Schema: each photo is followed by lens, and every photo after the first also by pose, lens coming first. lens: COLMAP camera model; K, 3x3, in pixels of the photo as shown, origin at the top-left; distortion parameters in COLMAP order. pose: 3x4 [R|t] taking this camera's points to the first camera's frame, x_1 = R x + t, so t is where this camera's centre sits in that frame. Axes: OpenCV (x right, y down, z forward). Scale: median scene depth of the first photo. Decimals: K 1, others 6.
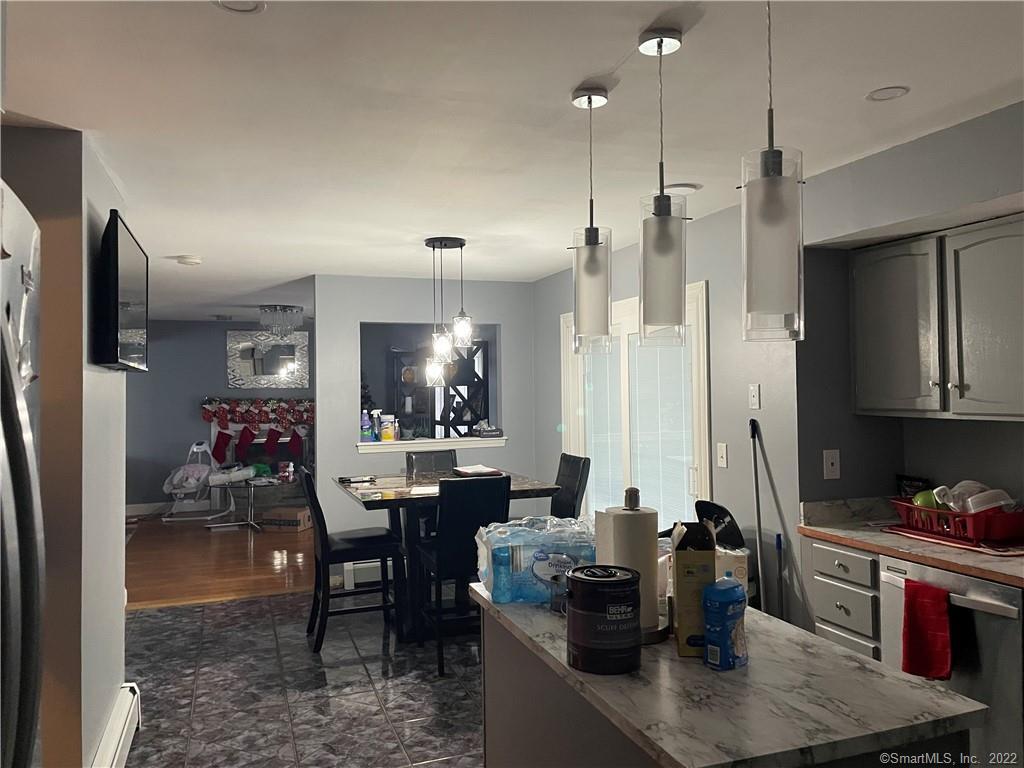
lens RADIAL K [[767.1, 0, 515.8], [0, 767.1, 383.3], [0, 0, 1]] dist [0.114060, -0.143023]
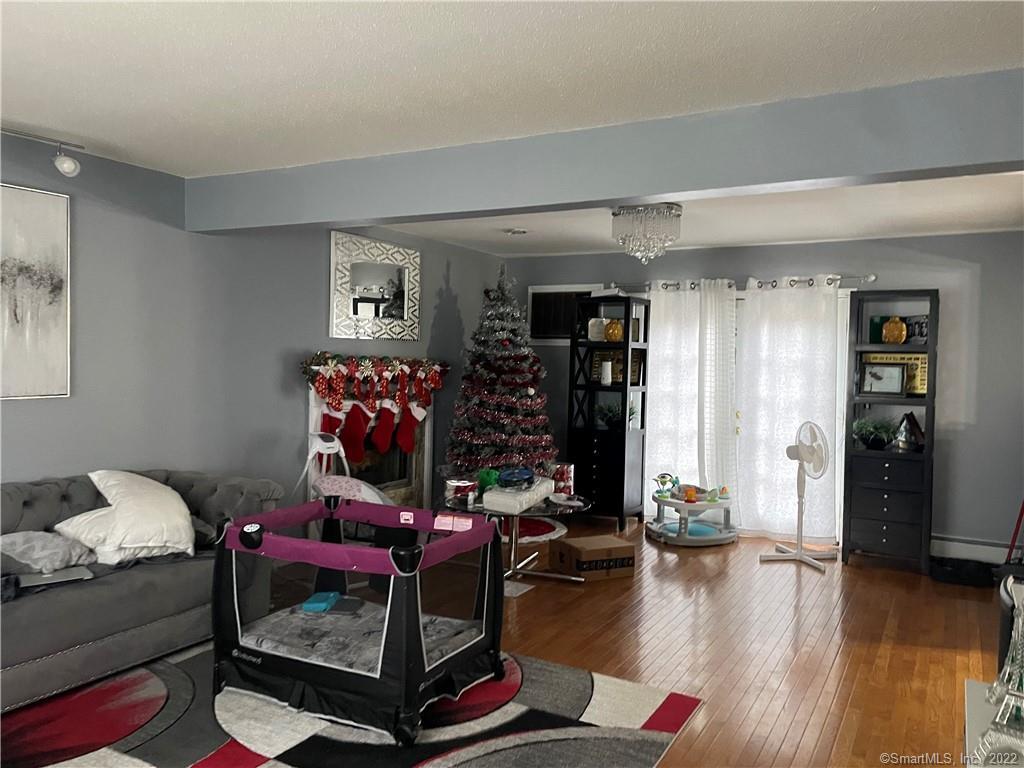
lens RADIAL K [[767.1, 0, 515.8], [0, 767.1, 383.3], [0, 0, 1]] dist [0.114060, -0.143023]
pose [[0.763785, 0.013188, 0.645336, -0.632901], [-0.041184, 0.998750, 0.028333, 0.018810], [-0.644156, -0.048217, 0.763373, 0.491885]]
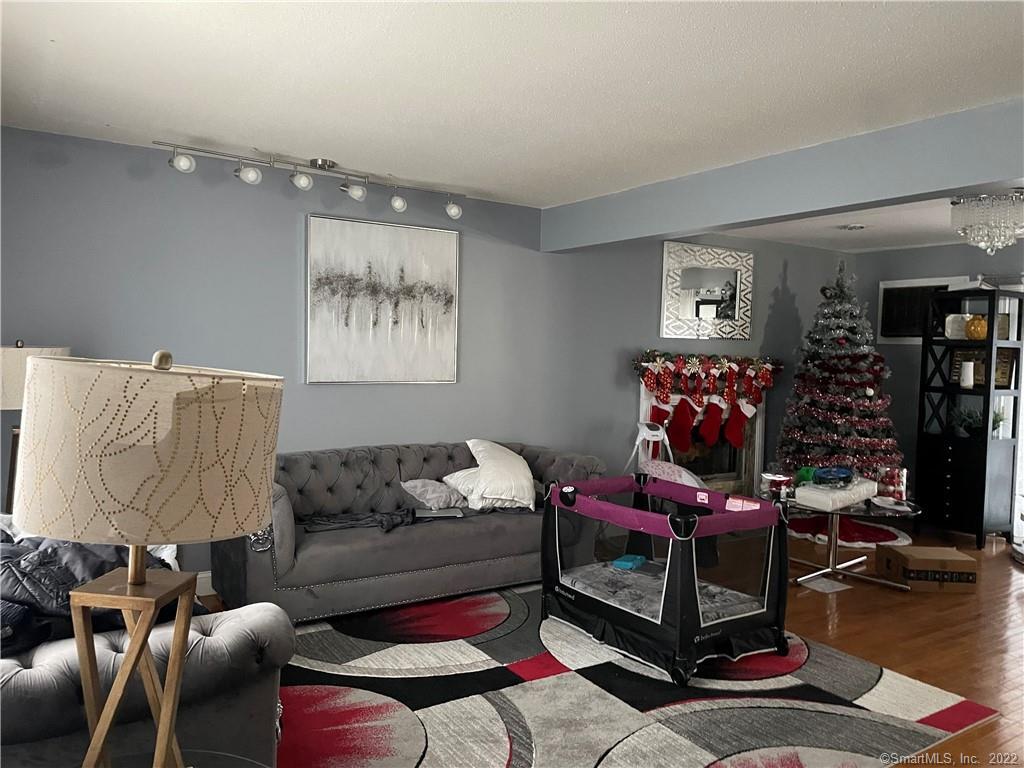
lens RADIAL K [[767.1, 0, 515.8], [0, 767.1, 383.3], [0, 0, 1]] dist [0.114060, -0.143023]
pose [[0.975303, 0.035470, 0.218003, -0.622750], [-0.046920, 0.997765, 0.047570, 0.019909], [-0.215828, -0.056624, 0.974788, 0.425882]]
